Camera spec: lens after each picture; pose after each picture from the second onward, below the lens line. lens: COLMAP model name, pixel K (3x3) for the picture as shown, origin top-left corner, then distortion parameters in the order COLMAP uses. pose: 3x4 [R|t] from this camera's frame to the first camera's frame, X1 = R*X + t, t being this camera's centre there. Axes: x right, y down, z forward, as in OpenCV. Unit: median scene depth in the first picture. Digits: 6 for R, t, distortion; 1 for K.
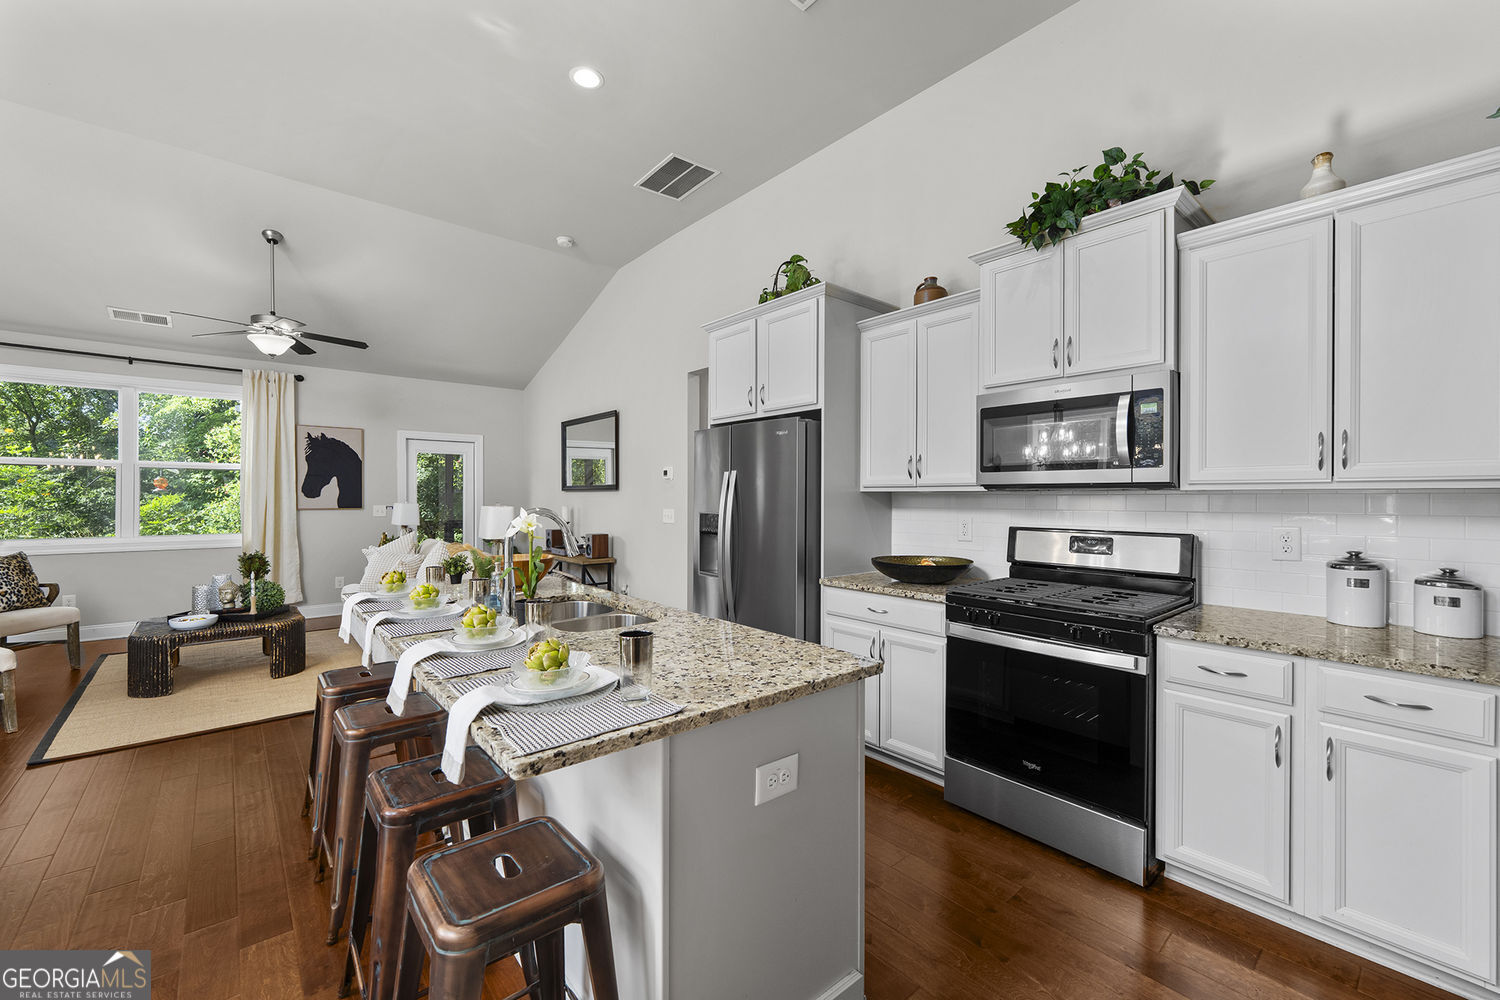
lens RADIAL K [[605.9, 0, 751.8], [0, 605.9, 498.2], [0, 0, 1]] dist [-0.000562, -0.000461]
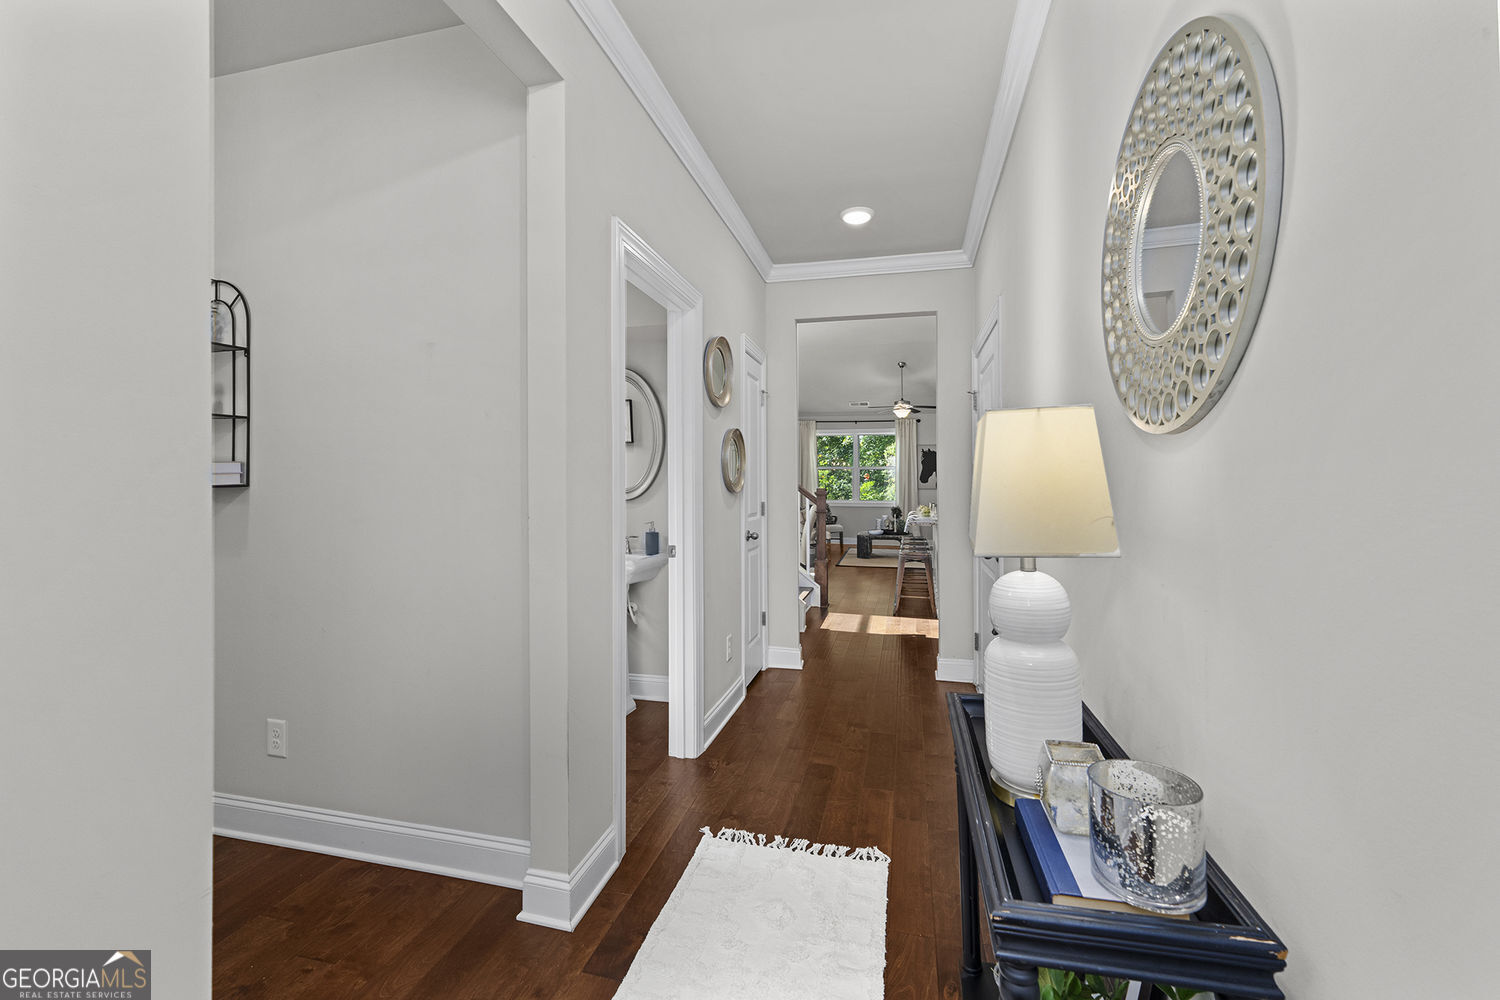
lens RADIAL K [[611.0, 0, 755.7], [0, 611.0, 483.7], [0, 0, 1]] dist [-0.001561, -0.000166]
pose [[0.576650, -0.005409, -0.816973, 0.978770], [0.001346, 0.999983, -0.005670, 0.022323], [0.816990, 0.002170, 0.576647, -0.985307]]
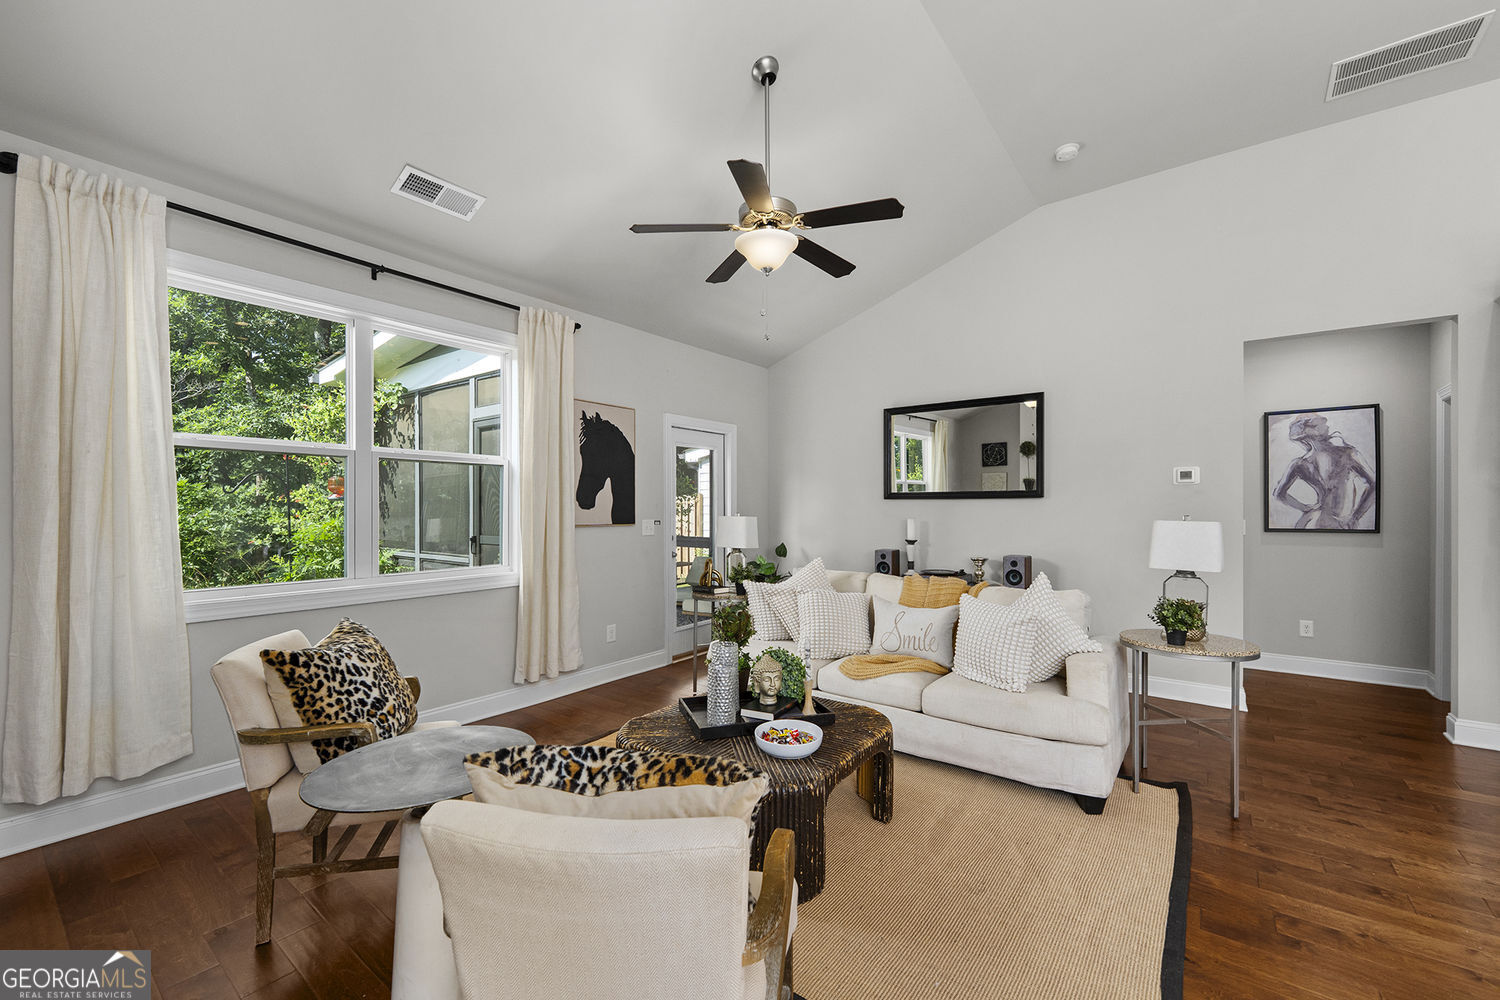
lens RADIAL K [[610.6, 0, 752.5], [0, 610.6, 510.6], [0, 0, 1]] dist [-0.000347, -0.000175]
pose [[0.978013, -0.003657, 0.208512, -1.249504], [0.003066, 0.999990, 0.003157, -0.001299], [-0.208521, -0.002448, 0.978015, 0.555581]]
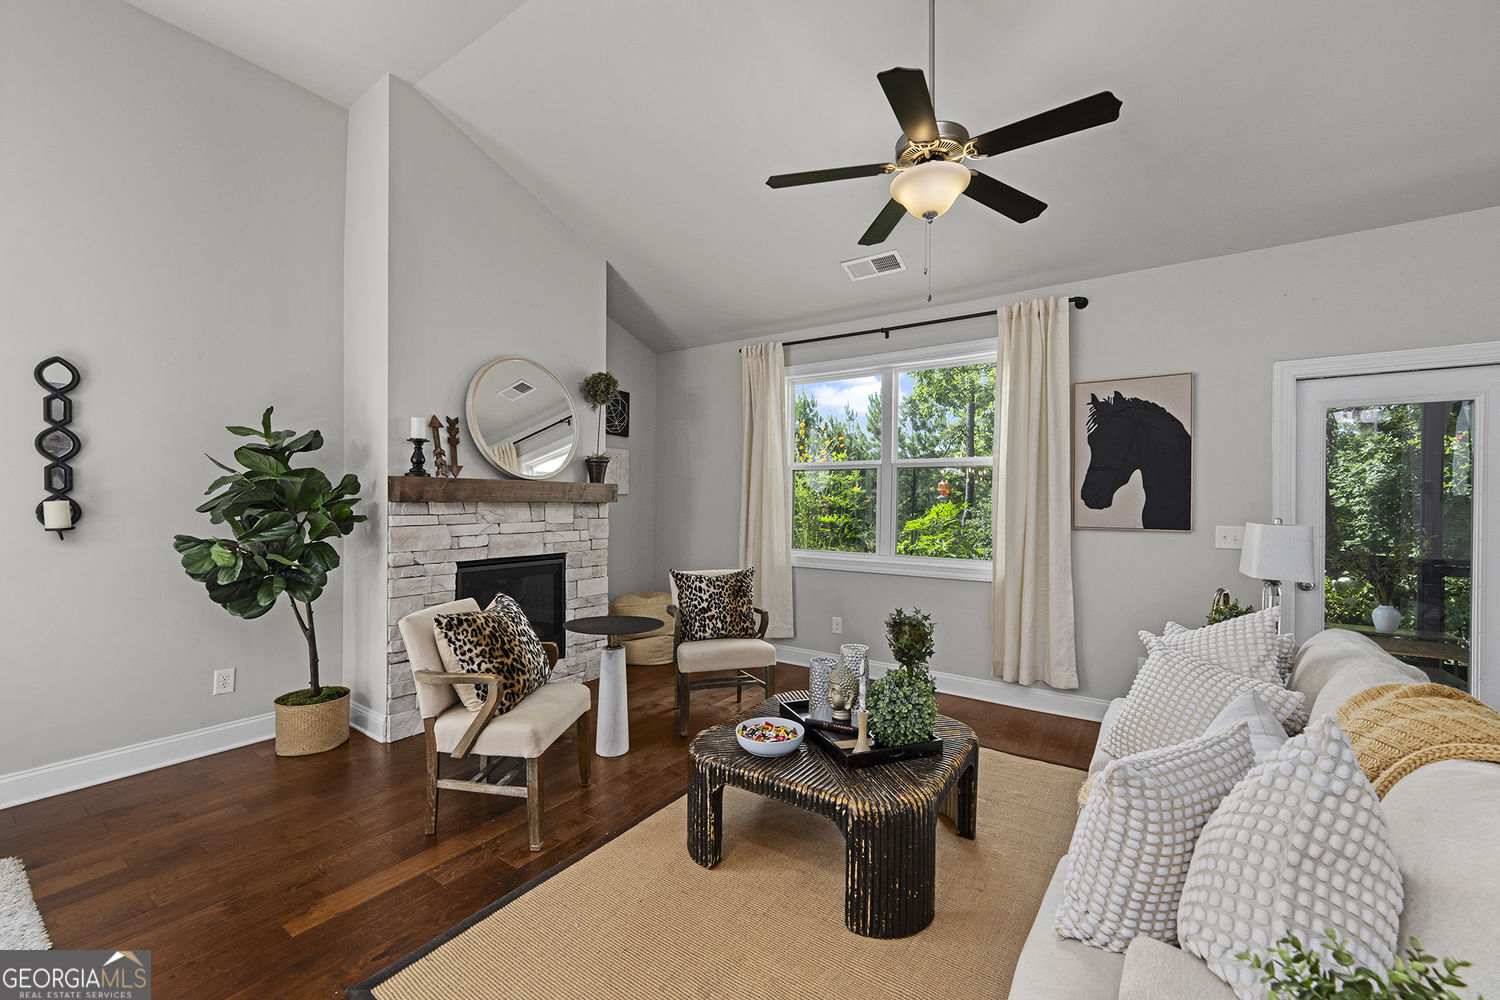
lens RADIAL K [[603.7, 0, 752.8], [0, 603.7, 503.5], [0, 0, 1]] dist [-0.000890, -0.000254]
pose [[0.251839, 0.002325, -0.967766, -0.476681], [-0.011163, 0.999938, -0.000503, -0.003001], [0.967705, 0.010930, 0.251850, 0.993190]]
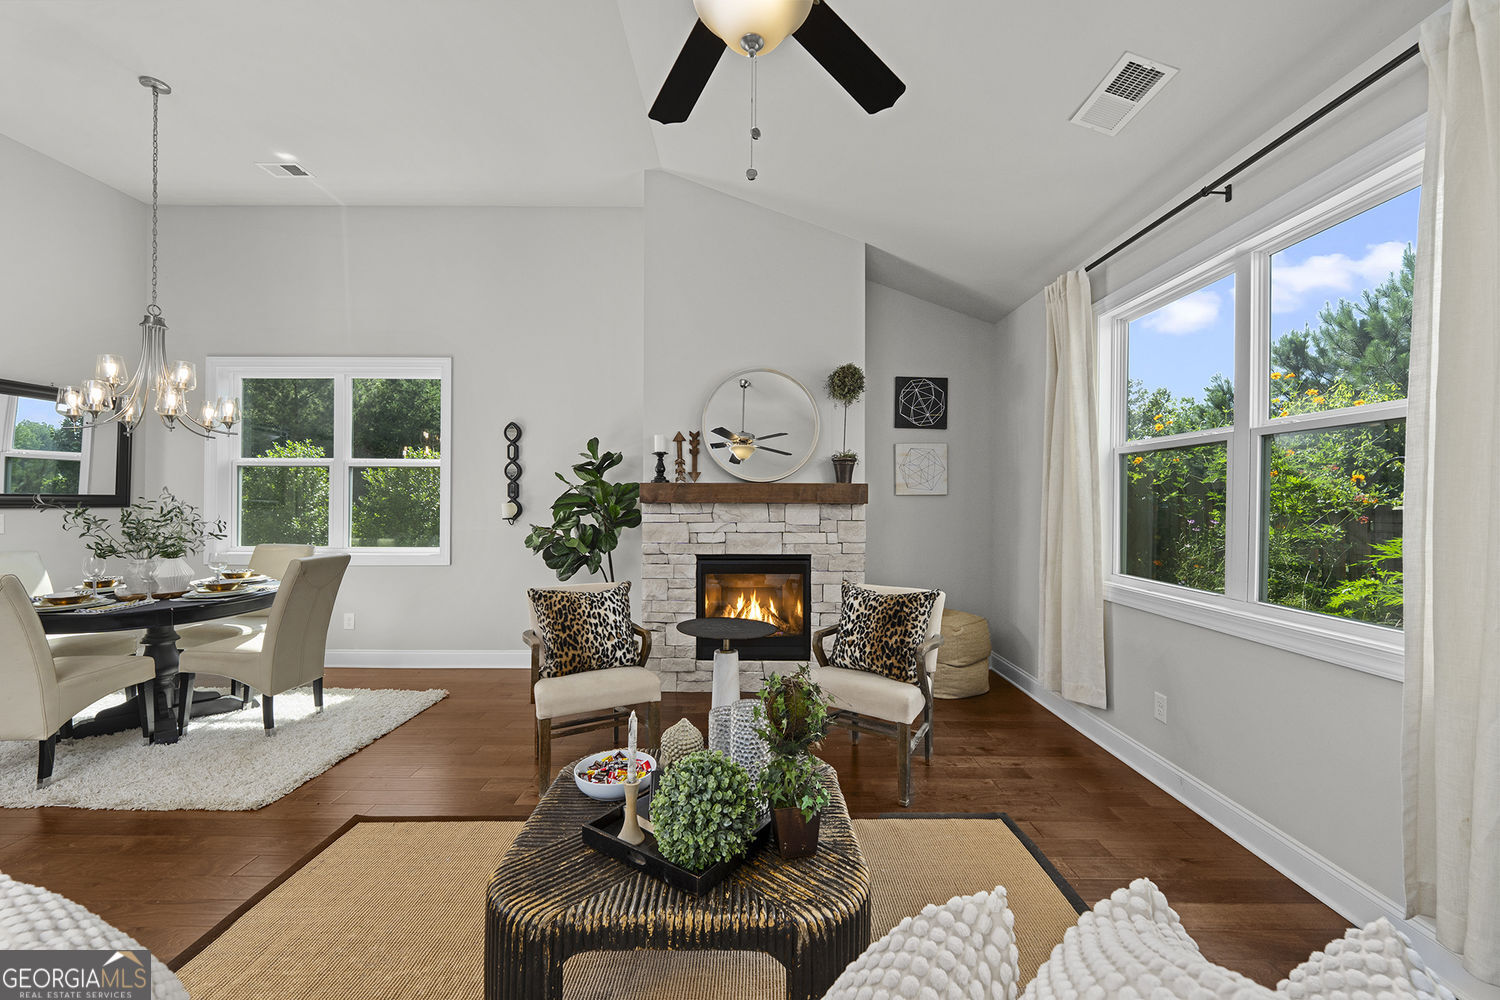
lens RADIAL K [[603.7, 0, 752.8], [0, 603.7, 503.5], [0, 0, 1]] dist [-0.000890, -0.000254]
pose [[-0.652770, -0.004215, -0.757544, -0.752520], [-0.009102, 0.999956, 0.002279, -0.003720], [0.757501, 0.008383, -0.652780, 1.611016]]
